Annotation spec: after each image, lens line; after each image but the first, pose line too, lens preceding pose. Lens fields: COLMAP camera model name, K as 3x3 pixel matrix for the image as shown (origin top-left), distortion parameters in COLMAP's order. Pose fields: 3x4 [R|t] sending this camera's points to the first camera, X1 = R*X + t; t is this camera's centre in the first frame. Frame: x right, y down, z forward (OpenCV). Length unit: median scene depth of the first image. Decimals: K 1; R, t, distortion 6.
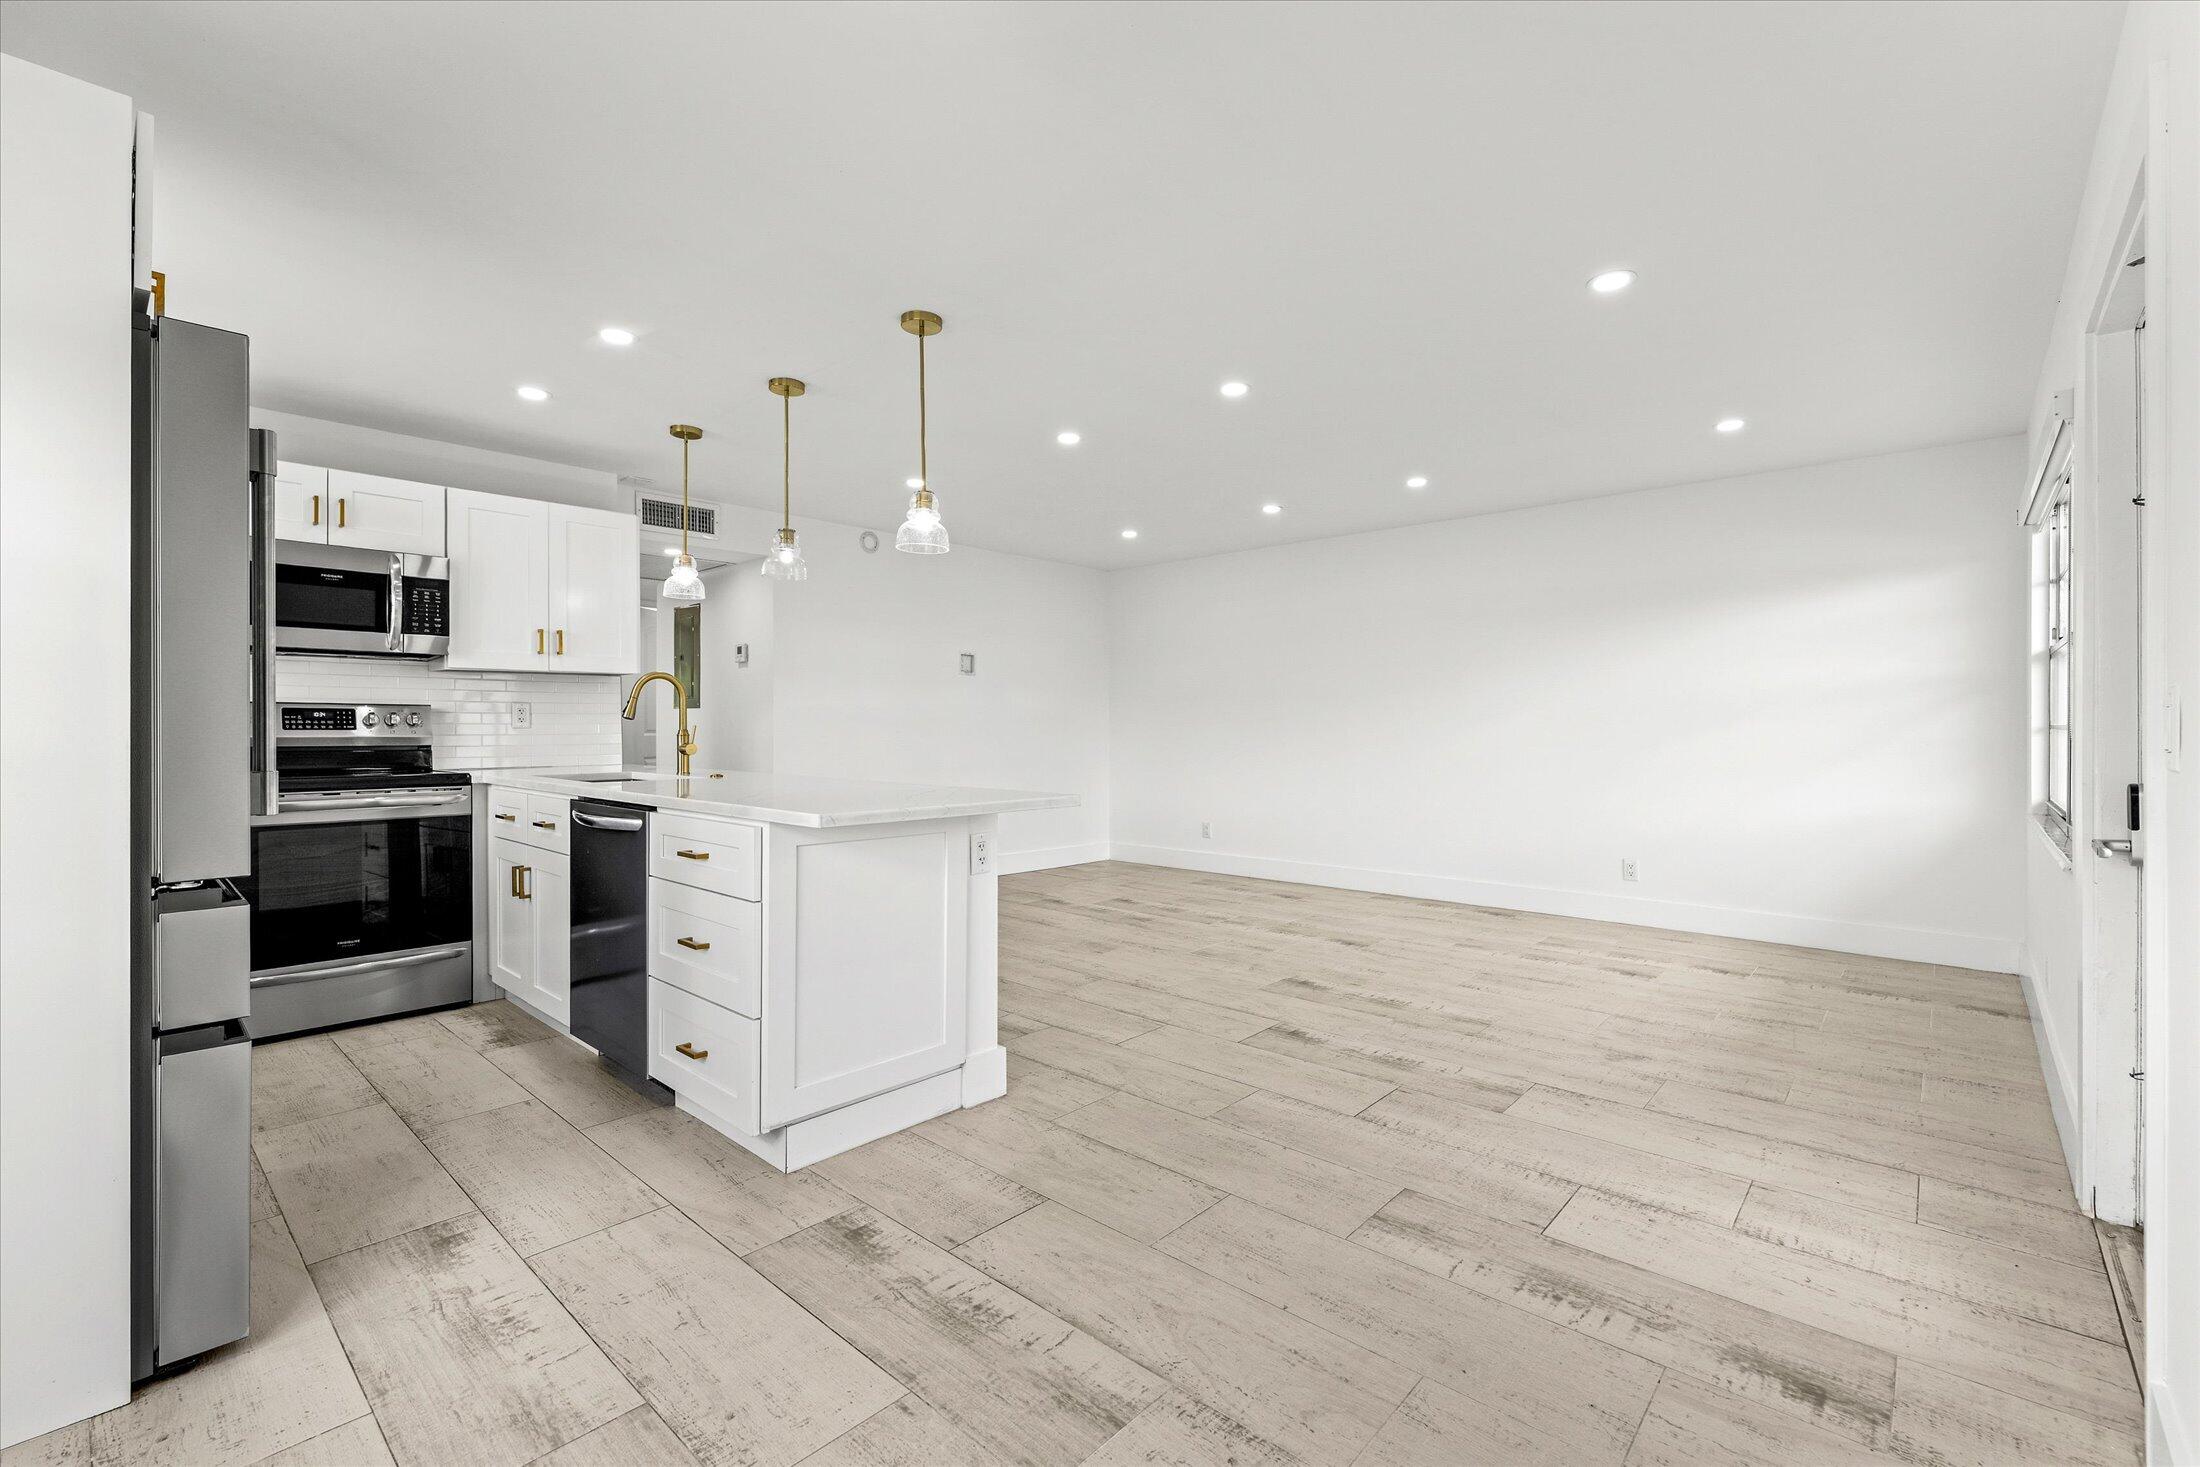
lens RADIAL K [[939.1, 0, 1102.9], [0, 939.1, 729.0], [0, 0, 1]] dist [-0.002706, -0.000823]
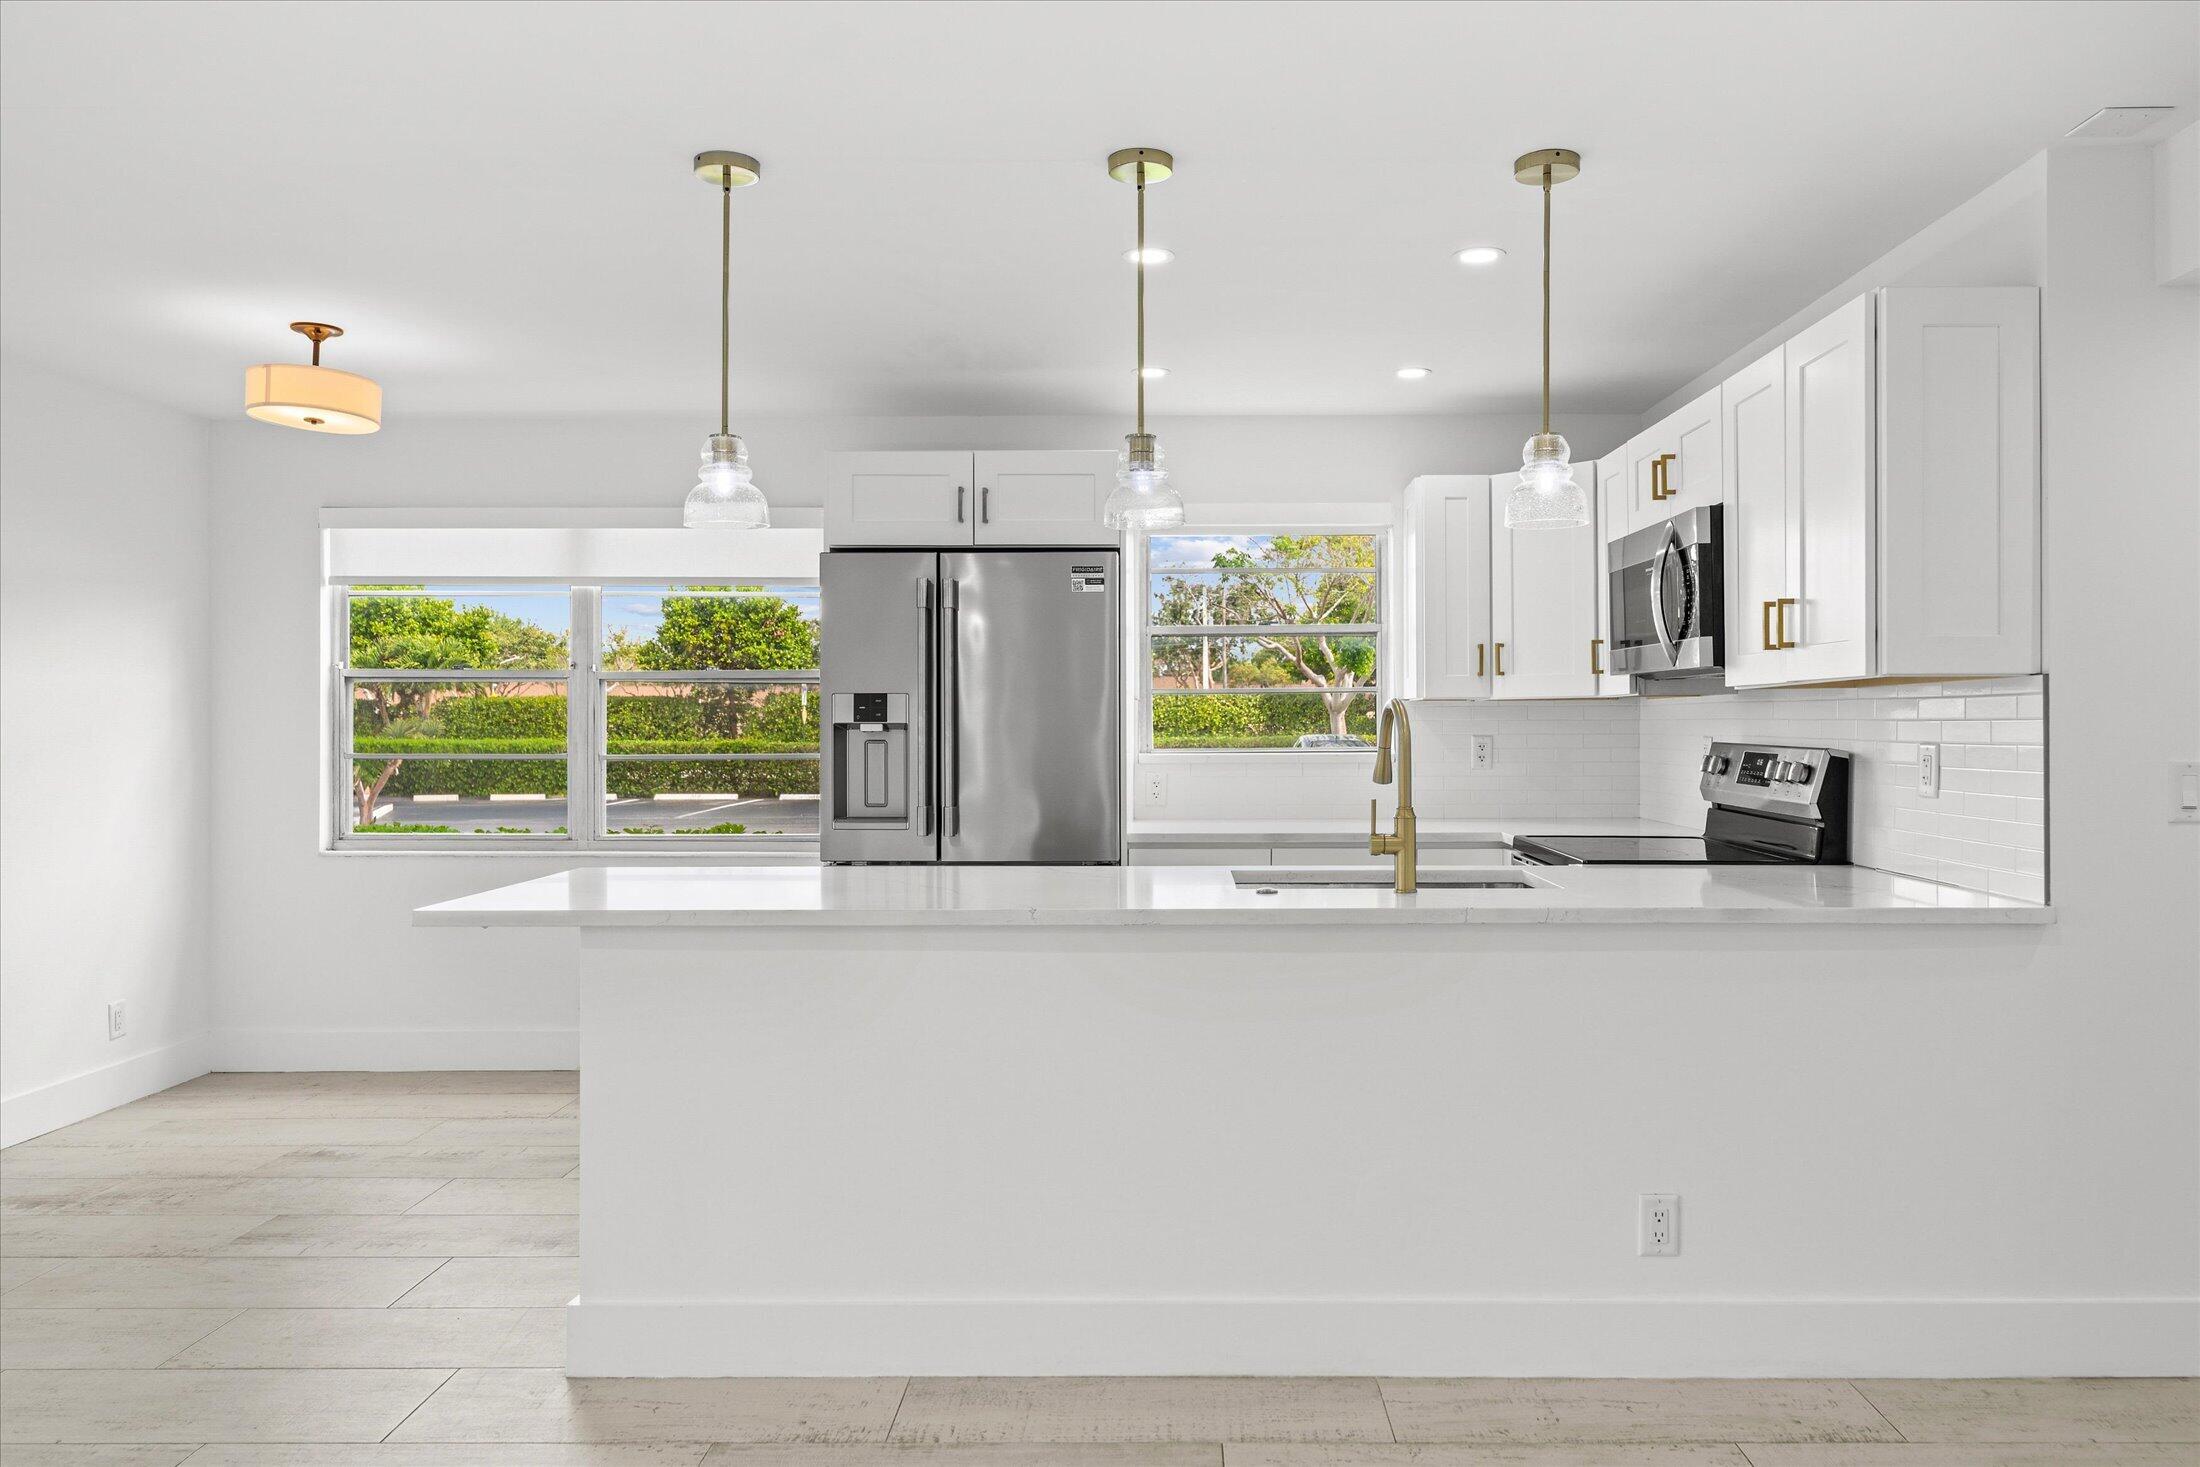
lens RADIAL K [[1479.3, 0, 1155.2], [0, 1479.3, 730.2], [0, 0, 1]] dist [0.003017, 0.000994]
pose [[-0.747230, 0.008383, -0.664513, 0.228256], [0.002173, 0.999946, 0.010171, -0.057501], [0.664562, 0.006156, -0.747208, 1.721743]]
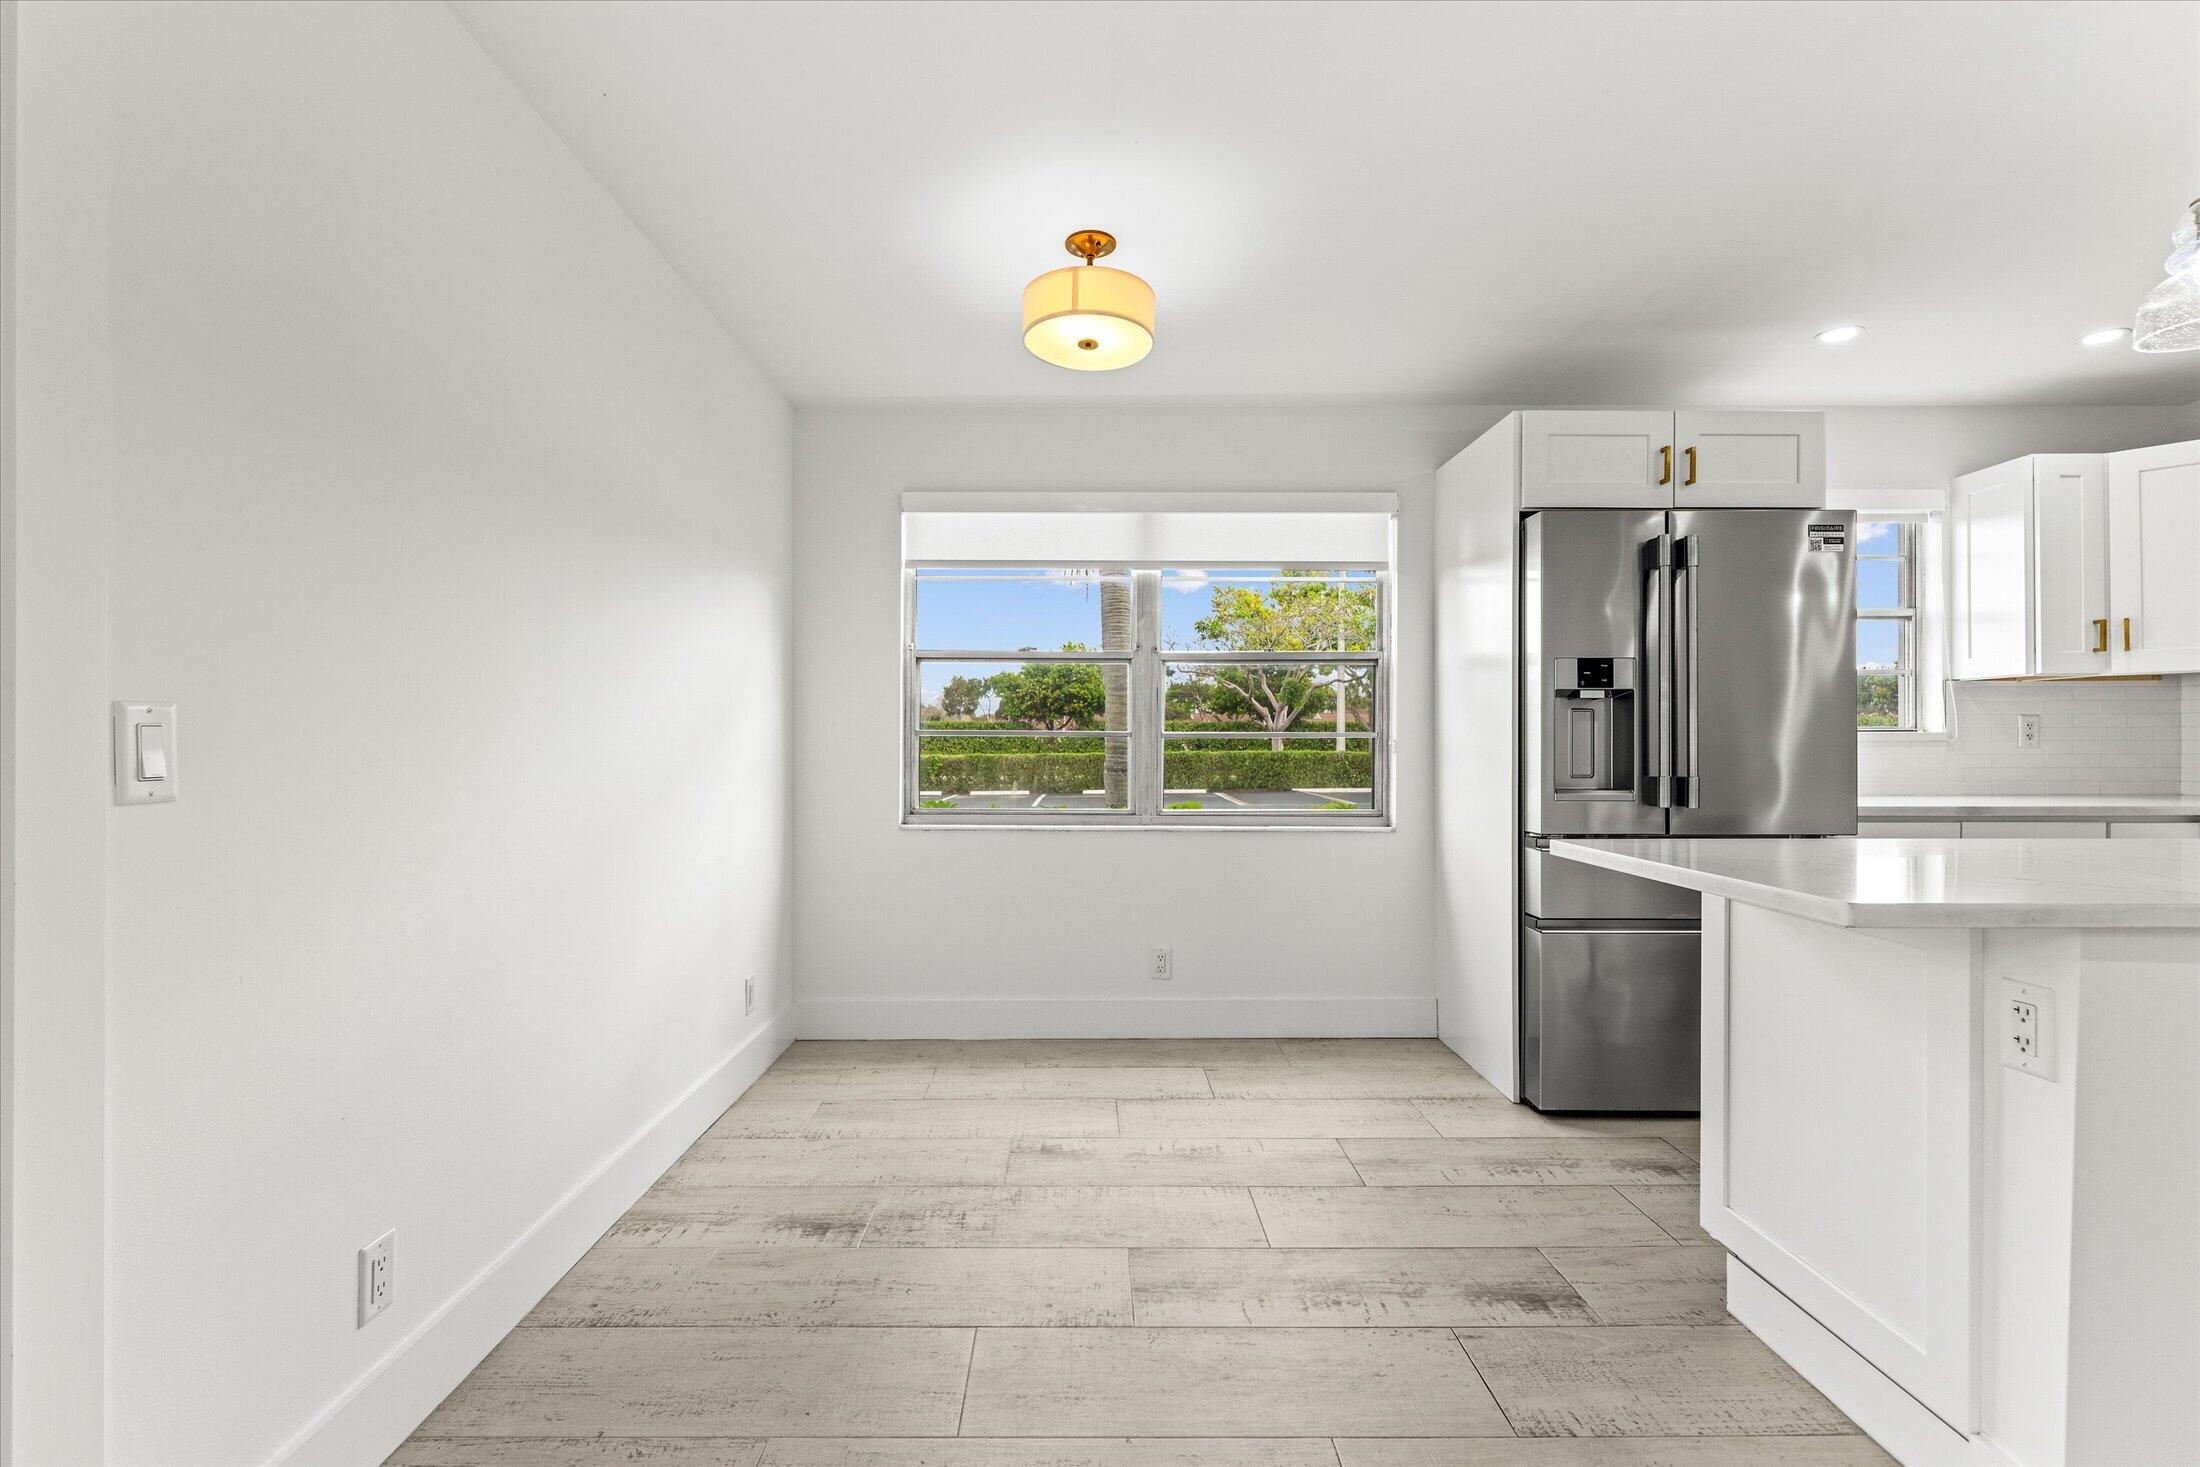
lens RADIAL K [[1003.3, 0, 1079.9], [0, 1003.3, 743.6], [0, 0, 1]] dist [-0.002538, -0.000573]
pose [[-0.743115, 0.001738, -0.669161, 0.442434], [0.000096, 0.999997, 0.002491, -0.005068], [0.669164, 0.001786, -0.743113, 0.877433]]
